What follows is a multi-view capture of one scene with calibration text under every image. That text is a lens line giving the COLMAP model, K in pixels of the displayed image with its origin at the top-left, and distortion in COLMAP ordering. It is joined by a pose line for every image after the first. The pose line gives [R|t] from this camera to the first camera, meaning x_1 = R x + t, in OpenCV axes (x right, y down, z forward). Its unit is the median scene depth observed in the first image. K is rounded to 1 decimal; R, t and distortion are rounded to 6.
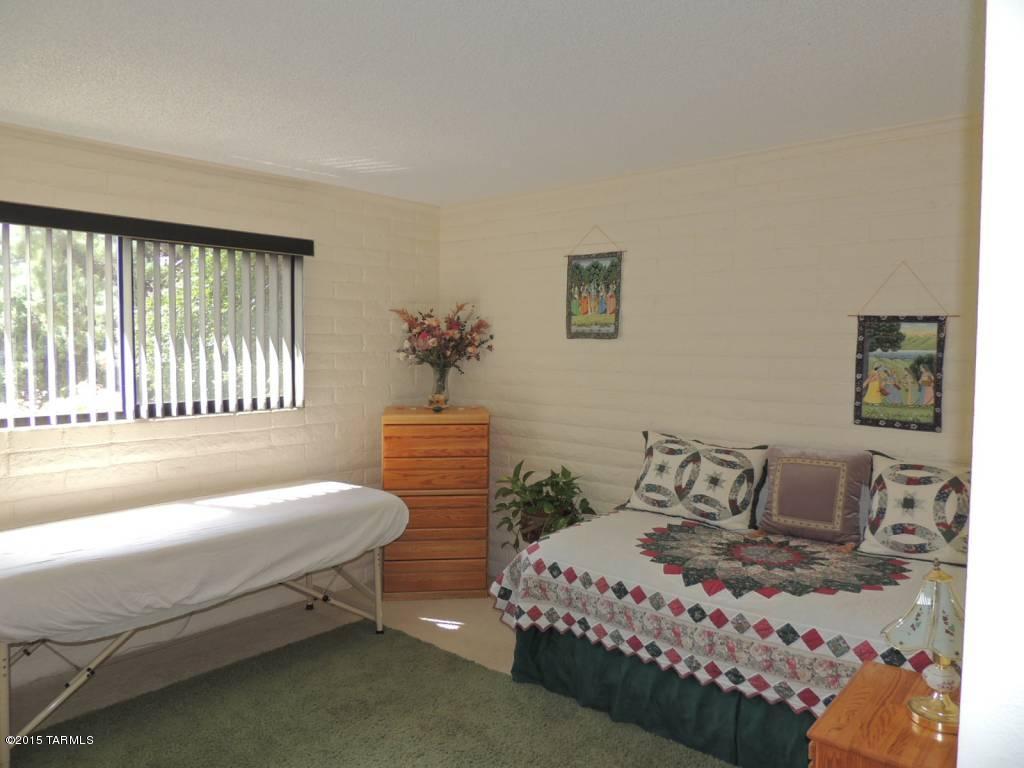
lens RADIAL K [[726.0, 0, 506.4], [0, 726.0, 380.3], [0, 0, 1]] dist [-0.018887, 0.002786]
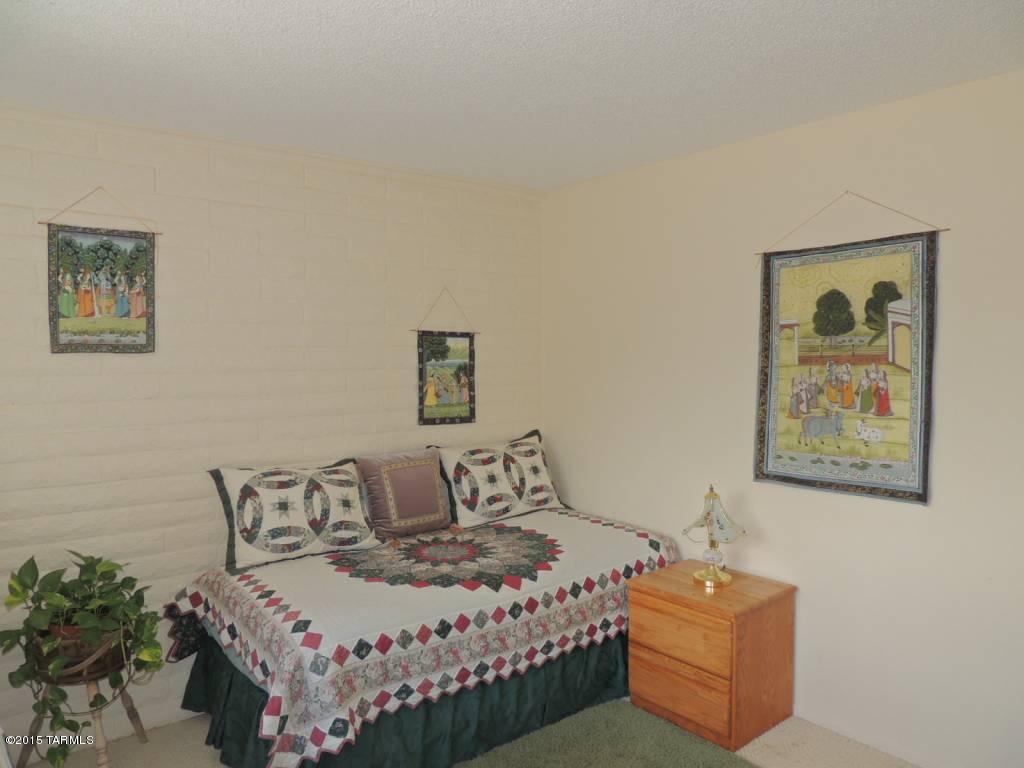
lens RADIAL K [[726.0, 0, 506.7], [0, 726.0, 387.7], [0, 0, 1]] dist [-0.018887, 0.002786]
pose [[0.179645, -0.053077, 0.982298, -0.646081], [0.062174, 0.997160, 0.042510, -0.040578], [-0.981765, 0.053437, 0.182435, 0.681893]]
